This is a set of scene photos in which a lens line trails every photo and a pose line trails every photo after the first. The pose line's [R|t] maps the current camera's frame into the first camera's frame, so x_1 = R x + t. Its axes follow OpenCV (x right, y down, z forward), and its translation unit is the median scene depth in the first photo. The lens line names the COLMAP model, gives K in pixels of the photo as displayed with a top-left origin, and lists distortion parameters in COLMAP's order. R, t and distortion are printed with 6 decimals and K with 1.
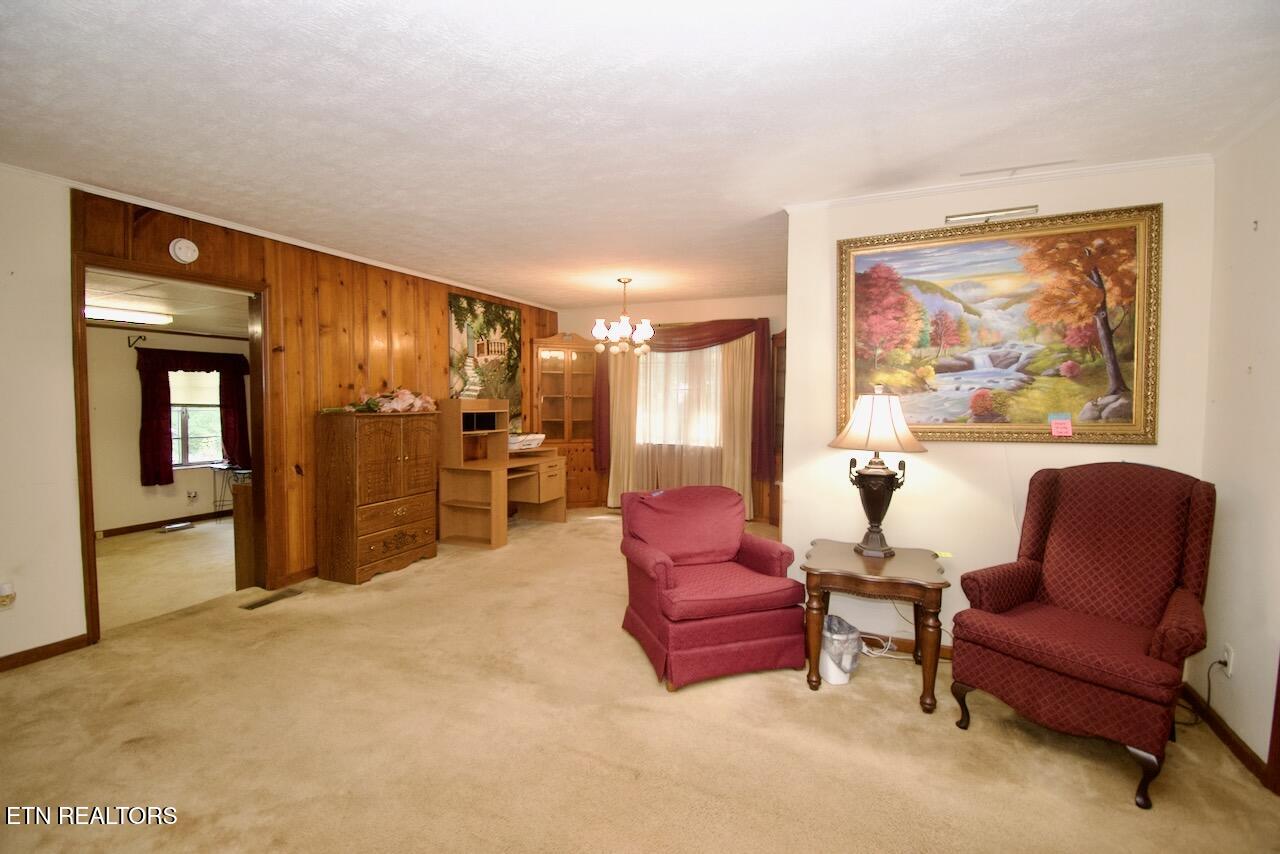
lens RADIAL K [[562.9, 0, 643.8], [0, 562.9, 425.9], [0, 0, 1]] dist [0.022426, -0.027186]
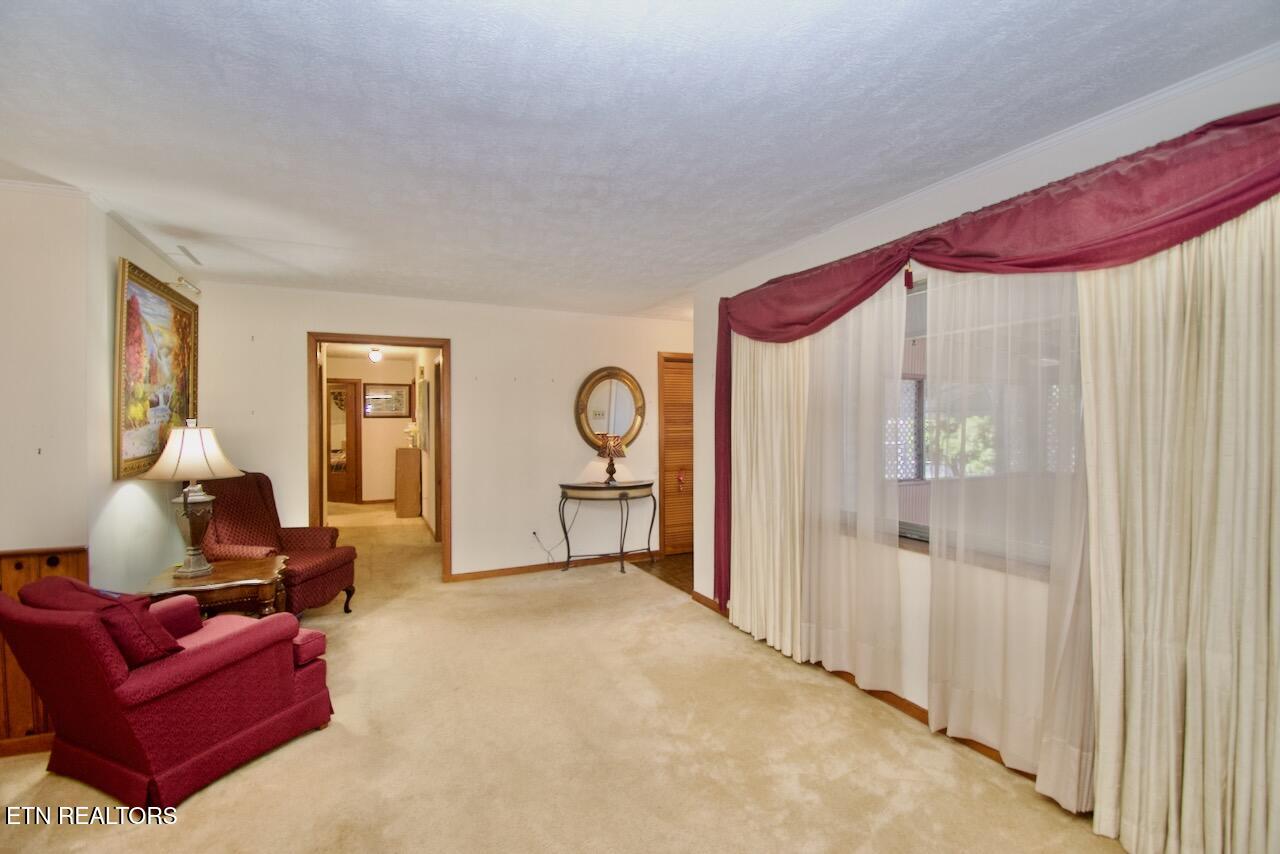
lens RADIAL K [[562.9, 0, 643.8], [0, 562.9, 425.9], [0, 0, 1]] dist [0.022426, -0.027186]
pose [[-0.769917, -0.010276, 0.638062, -0.925020], [0.030566, 0.998129, 0.052957, -0.087918], [-0.637412, 0.060276, -0.768162, 1.249866]]
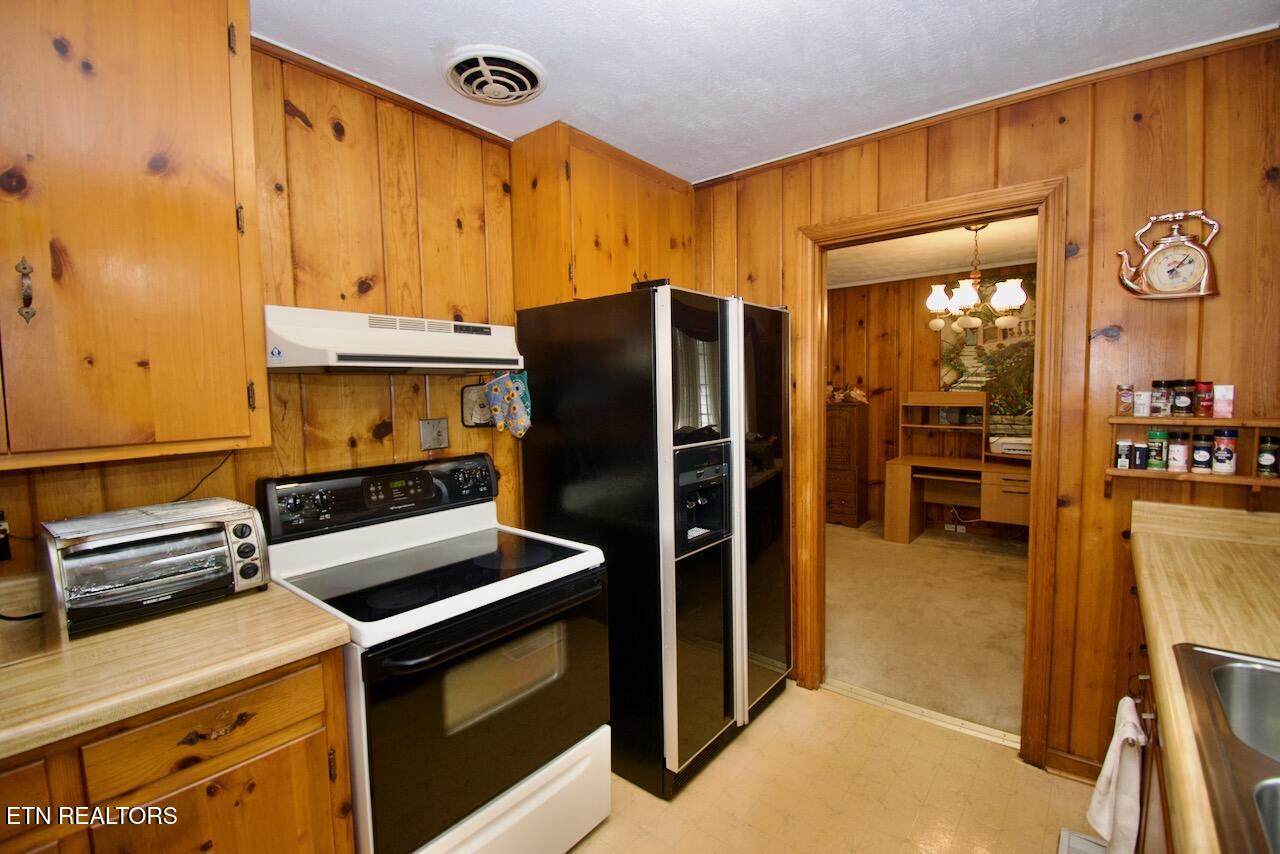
lens RADIAL K [[562.9, 0, 643.8], [0, 562.9, 425.9], [0, 0, 1]] dist [0.022426, -0.027186]
pose [[-0.249567, 0.062060, -0.966367, 1.407135], [-0.033937, 0.996771, 0.072777, -0.080551], [0.967763, 0.050959, -0.246655, 1.415384]]
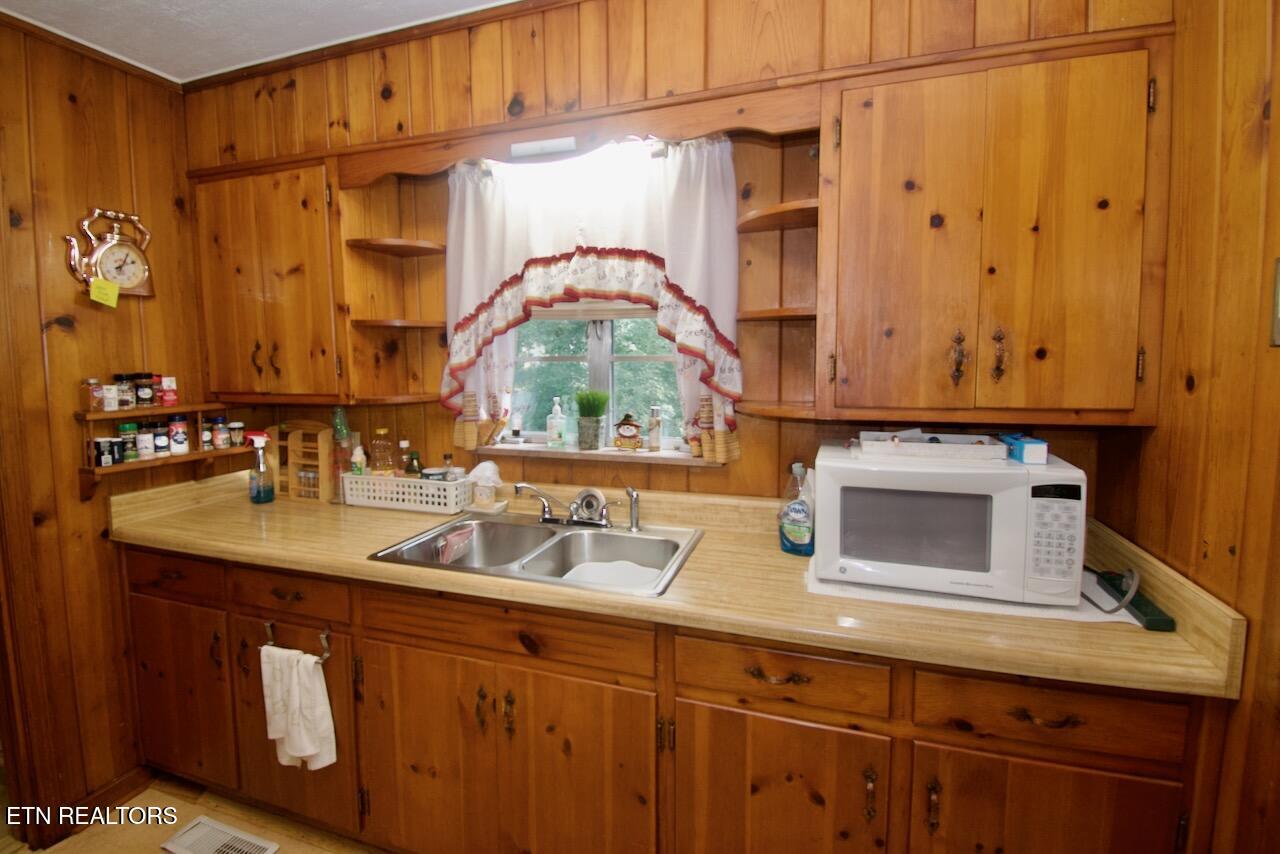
lens RADIAL K [[578.1, 0, 616.9], [0, 578.1, 406.3], [0, 0, 1]] dist [0.000345, -0.015772]
pose [[0.995405, -0.024148, 0.092664, 1.149951], [0.021256, 0.999259, 0.032078, -0.076963], [-0.093370, -0.029961, 0.995181, 1.108723]]
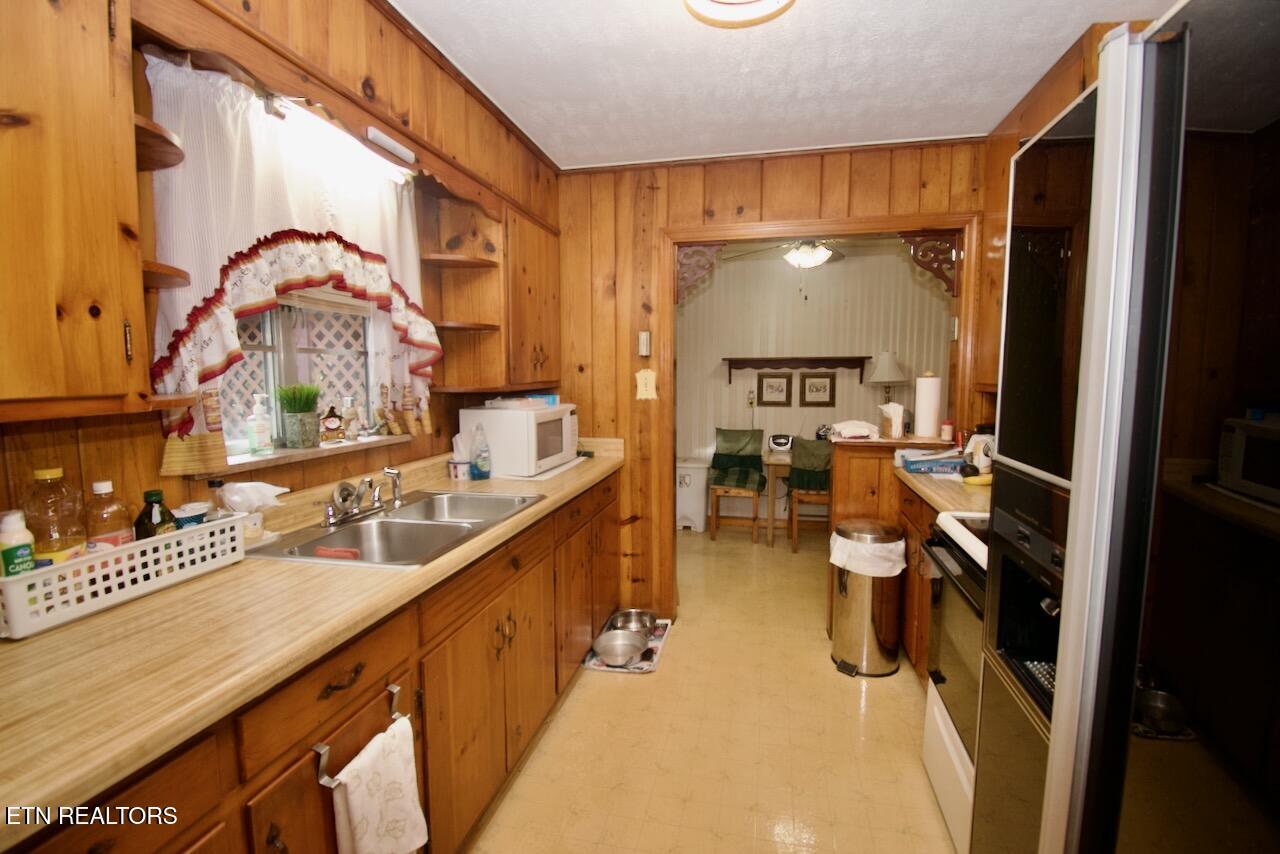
lens RADIAL K [[561.3, 0, 643.8], [0, 561.3, 423.8], [0, 0, 1]] dist [0.012975, -0.020244]
pose [[-0.198084, -0.098569, 0.975216, 0.477489], [0.048838, 0.992703, 0.110256, -0.080739], [-0.978968, 0.069467, -0.191825, 1.571850]]
